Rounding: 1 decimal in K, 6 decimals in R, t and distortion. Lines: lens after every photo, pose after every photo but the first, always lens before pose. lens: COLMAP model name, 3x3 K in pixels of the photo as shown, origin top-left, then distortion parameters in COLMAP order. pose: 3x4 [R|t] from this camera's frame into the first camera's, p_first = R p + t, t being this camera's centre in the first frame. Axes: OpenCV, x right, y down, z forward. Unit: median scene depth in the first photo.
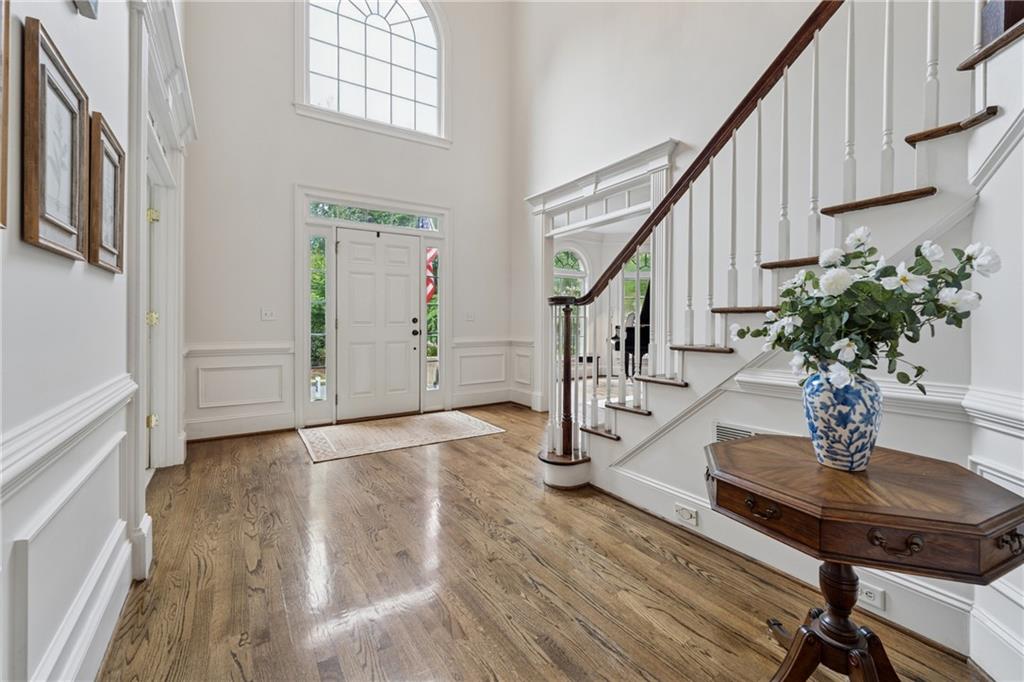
lens RADIAL K [[422.2, 0, 511.6], [0, 422.2, 321.6], [0, 0, 1]] dist [-0.001036, -0.000133]
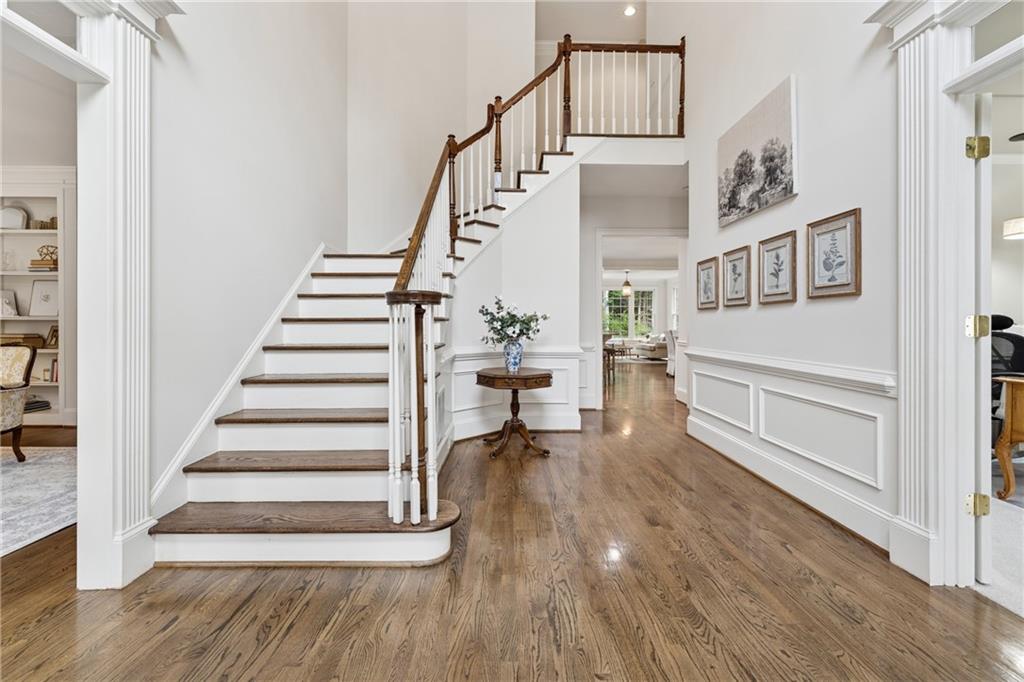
lens RADIAL K [[422.2, 0, 511.6], [0, 422.2, 321.6], [0, 0, 1]] dist [-0.001036, -0.000133]
pose [[-0.840653, -0.002320, 0.541570, -0.484096], [-0.002497, 0.999997, 0.000407, -0.013022], [-0.541569, -0.001010, -0.840656, 1.901112]]
